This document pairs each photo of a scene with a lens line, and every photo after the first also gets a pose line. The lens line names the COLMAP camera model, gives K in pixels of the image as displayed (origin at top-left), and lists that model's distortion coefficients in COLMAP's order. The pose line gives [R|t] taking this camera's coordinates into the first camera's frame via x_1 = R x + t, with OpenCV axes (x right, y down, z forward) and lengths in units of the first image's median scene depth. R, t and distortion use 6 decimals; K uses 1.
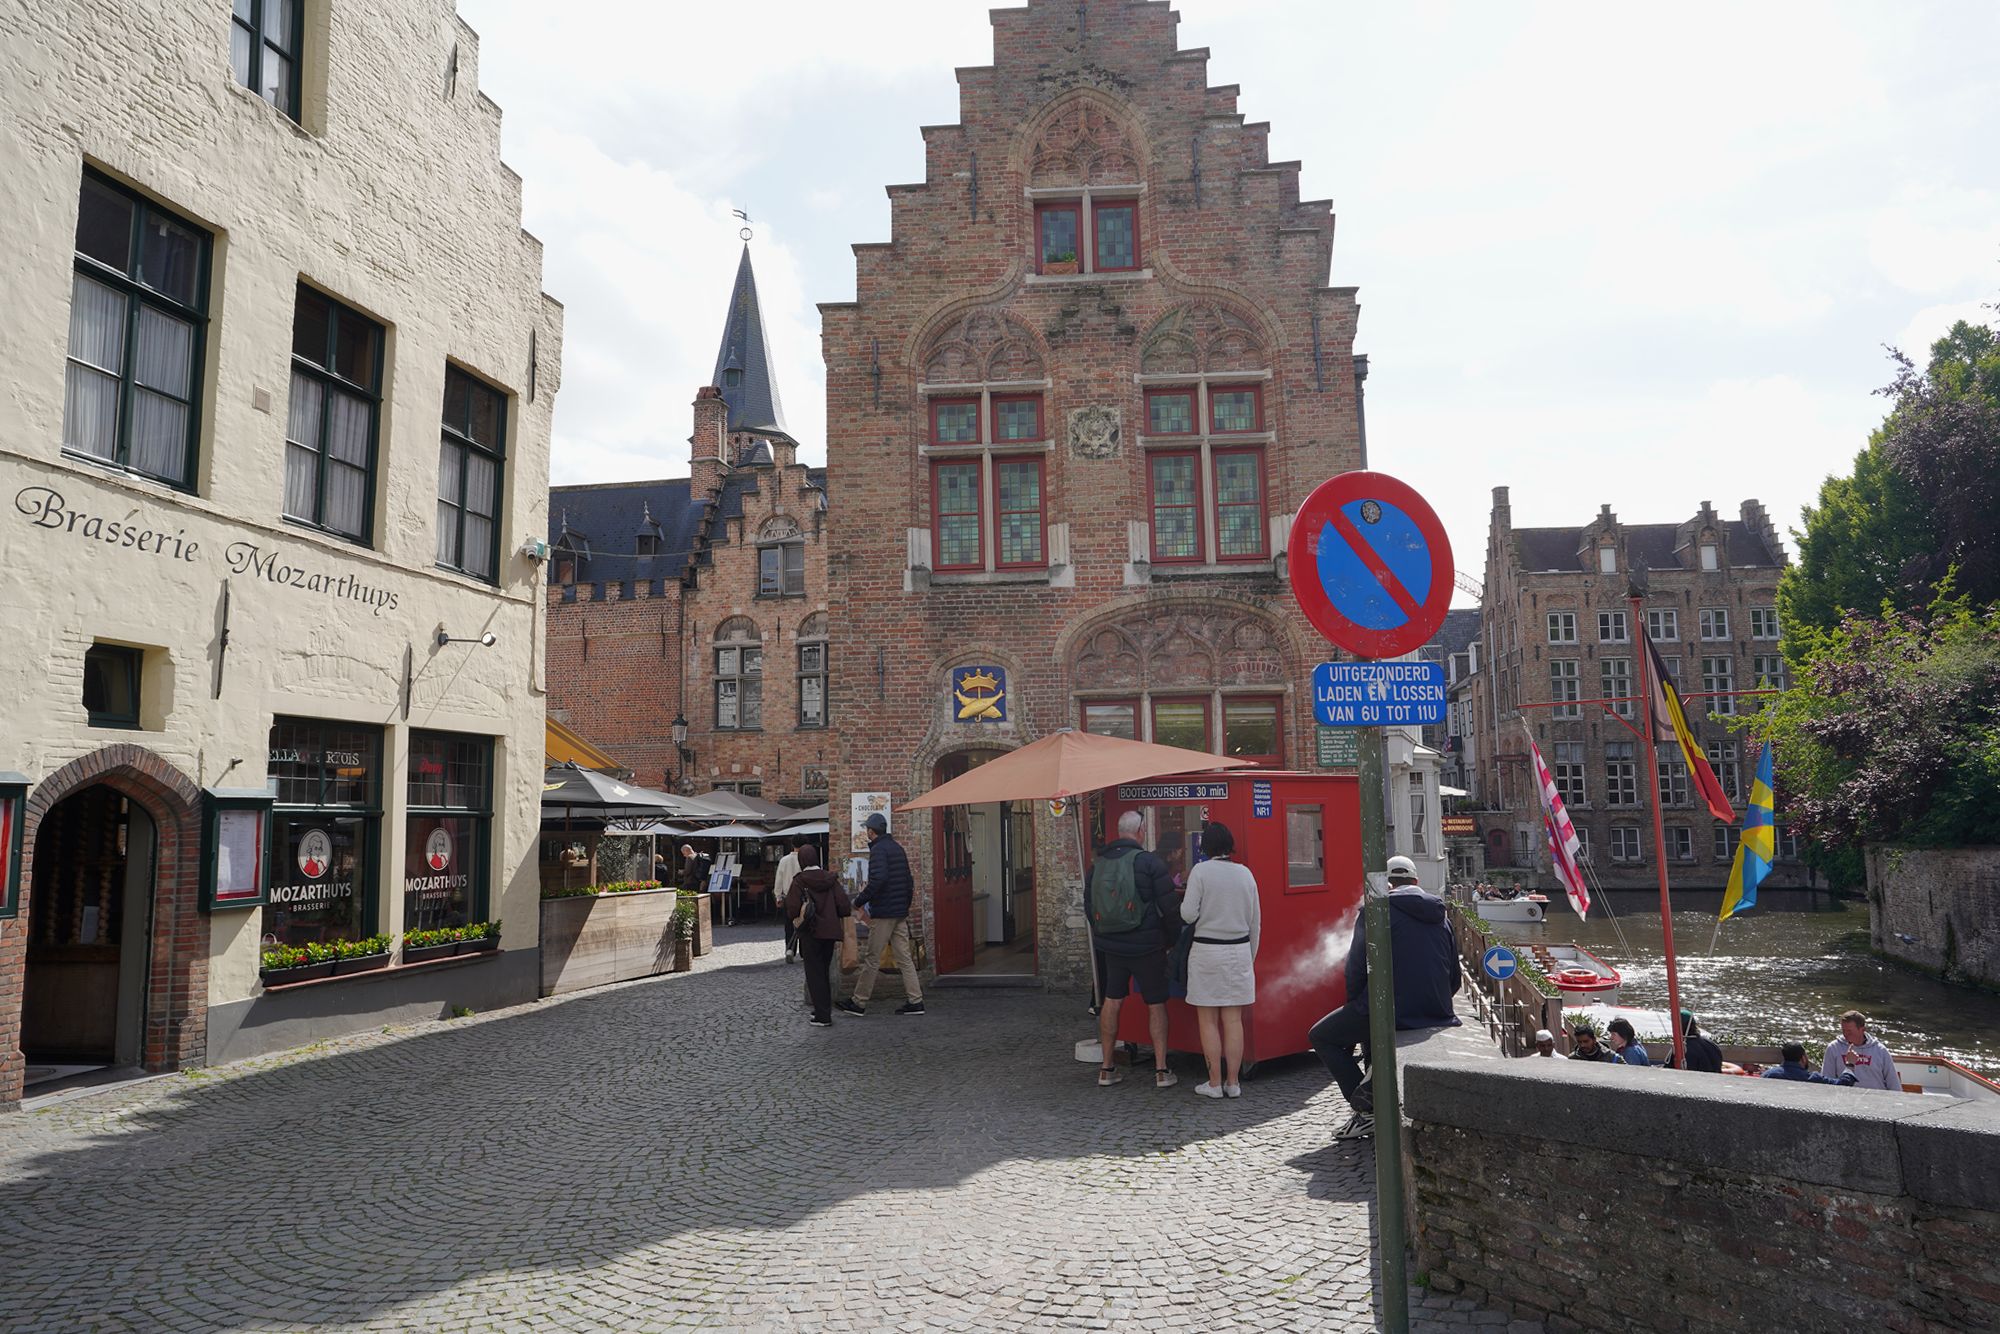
lens RADIAL K [[1351.6, 0, 1000.0], [0, 1351.6, 667.0], [0, 0, 1]] dist [-0.030165, 0.046825]
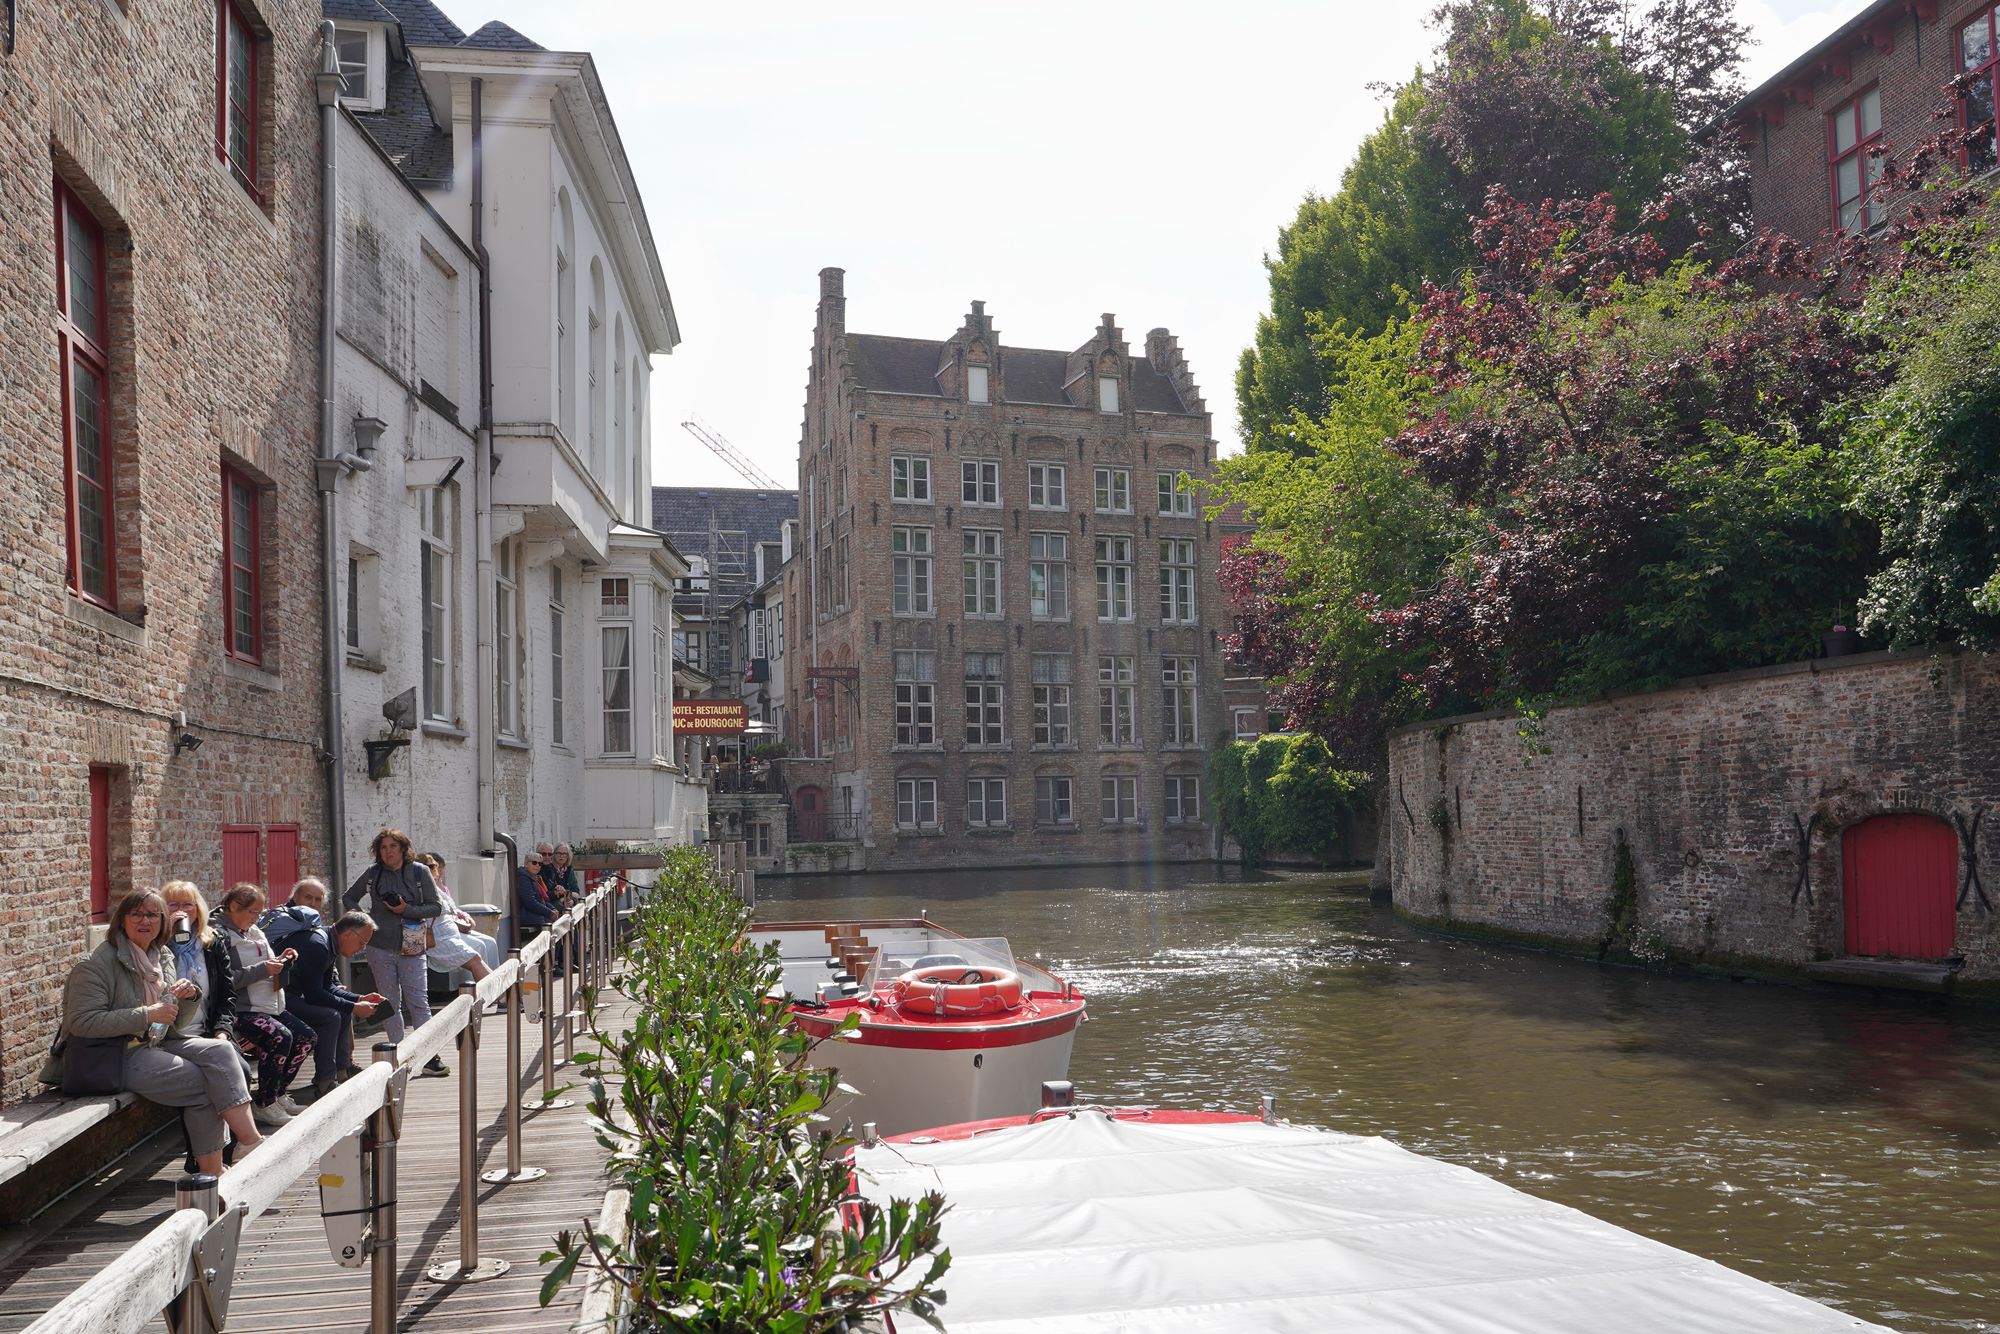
lens RADIAL K [[1621.0, 0, 997.5], [0, 1621.0, 724.2], [0, 0, 1]] dist [-0.007732, -0.000422]
pose [[0.898414, 0.016791, 0.438829, 0.489910], [-0.037098, 0.998599, 0.037743, 0.272417], [-0.437580, -0.050188, 0.897778, 1.180030]]
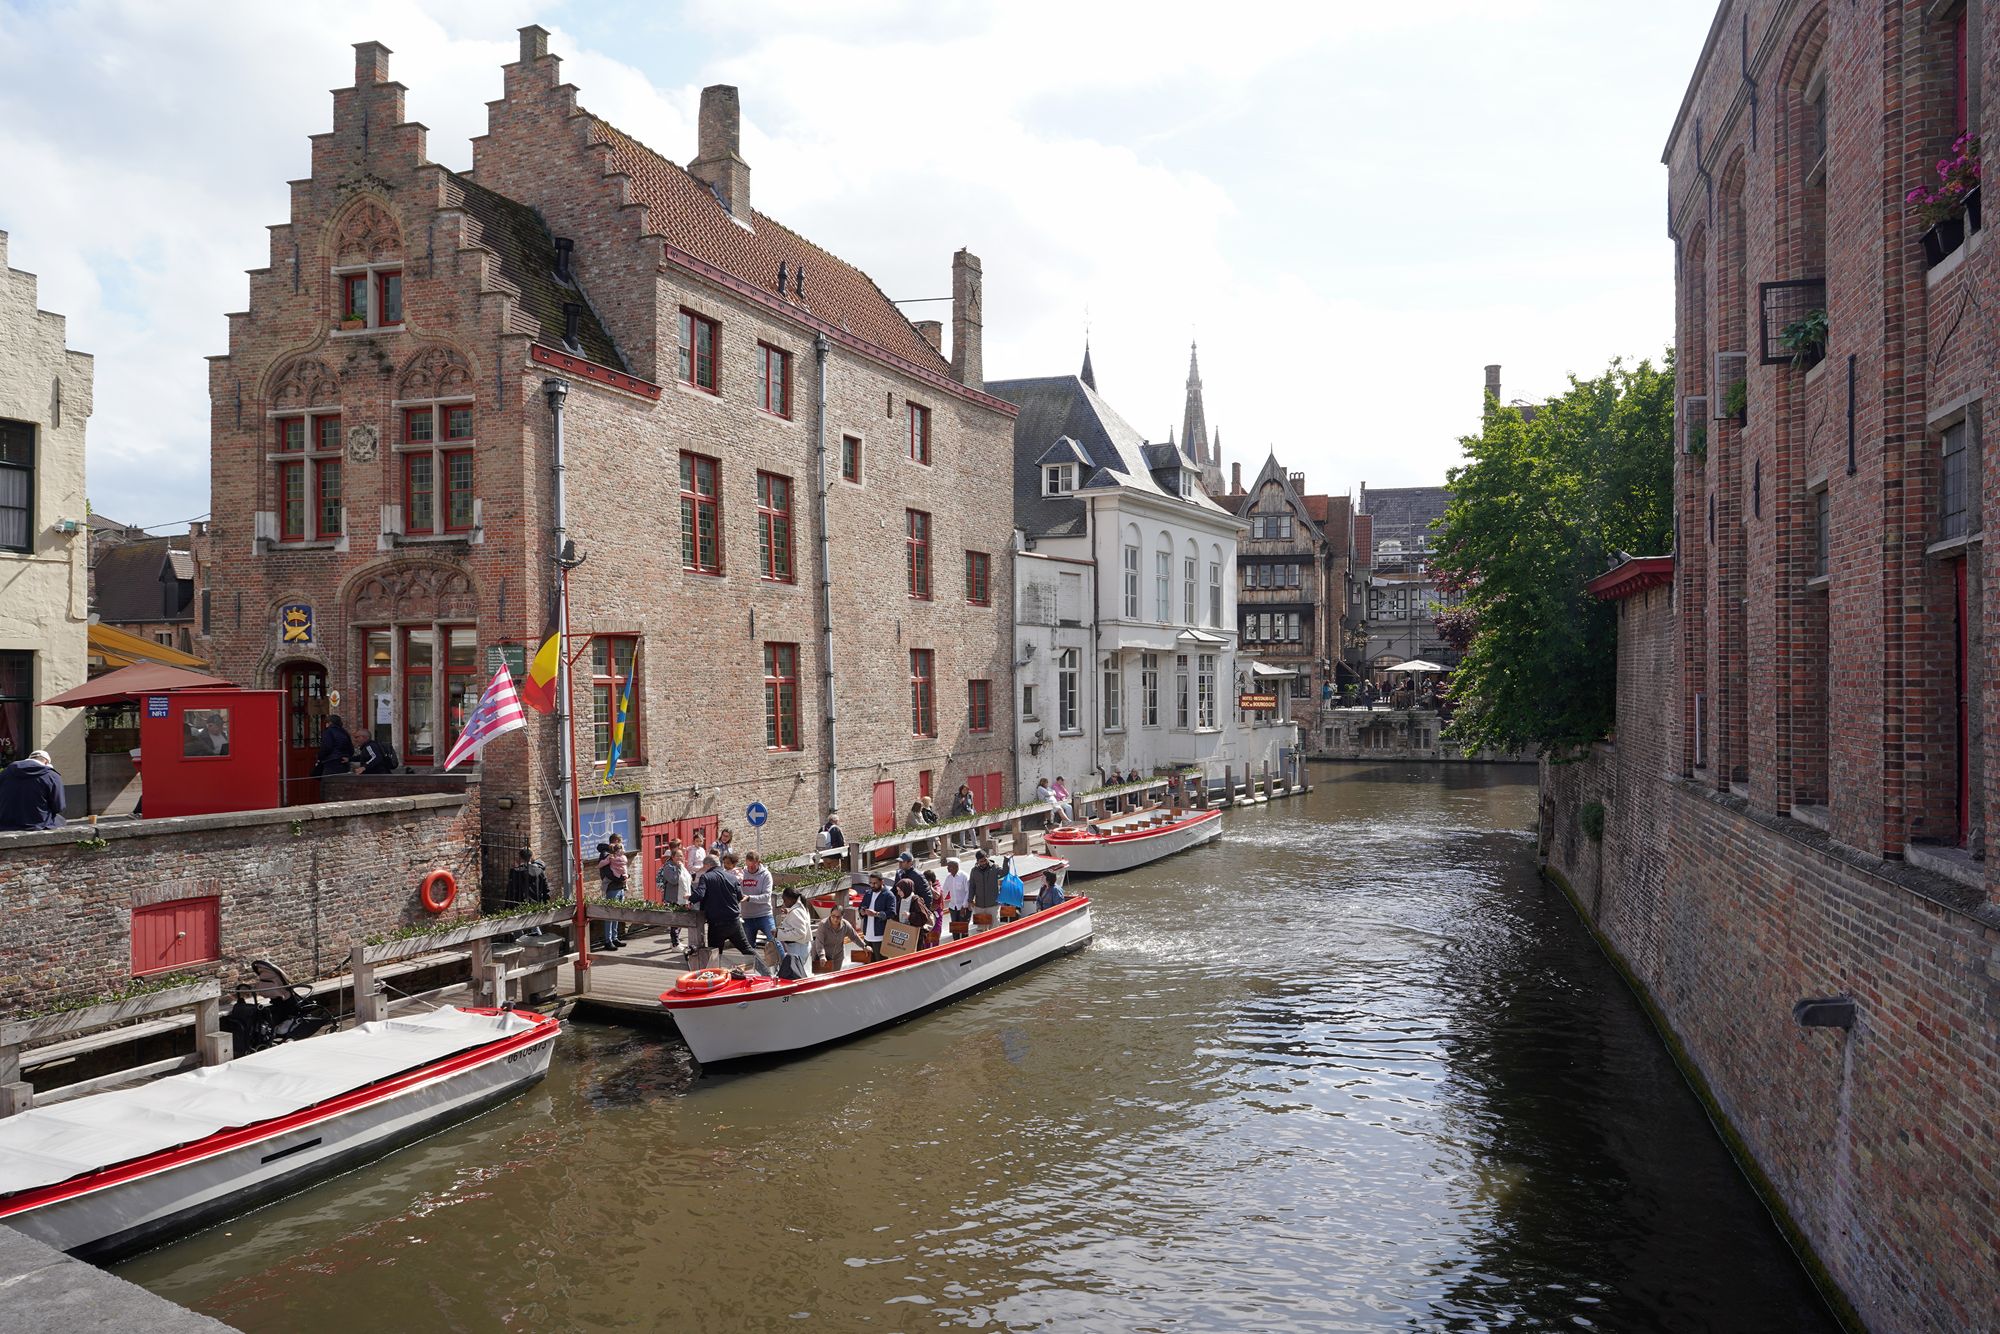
lens RADIAL K [[1325.8, 0, 1000.6], [0, 1325.8, 660.1], [0, 0, 1]] dist [-0.023749, 0.032766]
pose [[0.981558, 0.006313, -0.191060, 0.989930], [0.012388, 0.995253, 0.096528, -0.068970], [0.190763, -0.097115, 0.976821, -0.270314]]
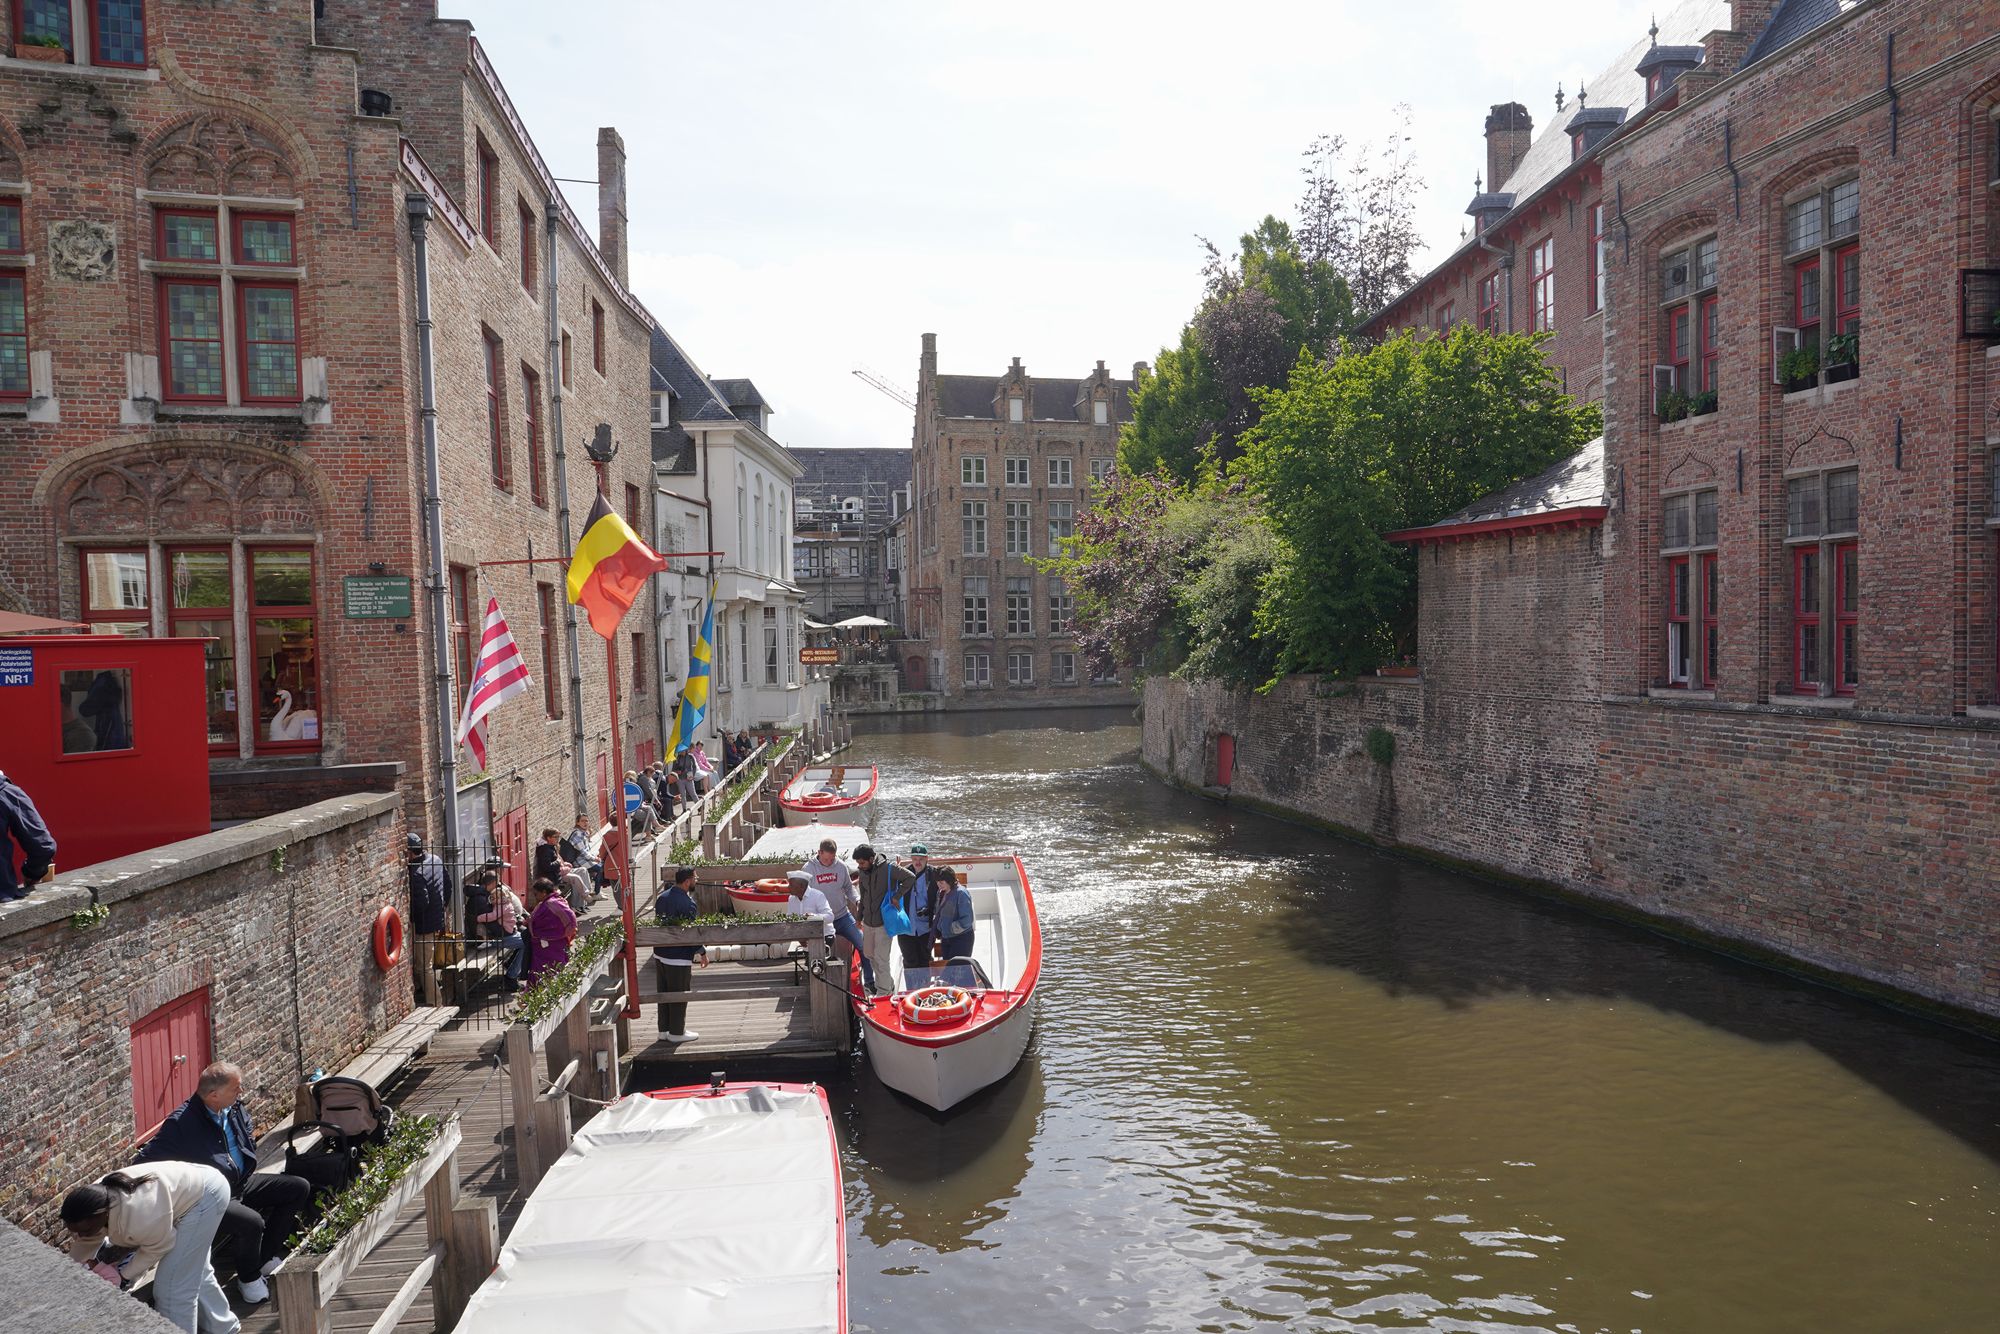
lens RADIAL K [[1319.6, 0, 1000.0], [0, 1319.6, 667.0], [0, 0, 1]] dist [-0.029824, 0.029556]
pose [[0.939957, -0.012166, 0.341075, 0.337382], [-0.032342, 0.991692, 0.124503, -0.025116], [-0.339756, -0.128059, 0.931755, -0.063592]]
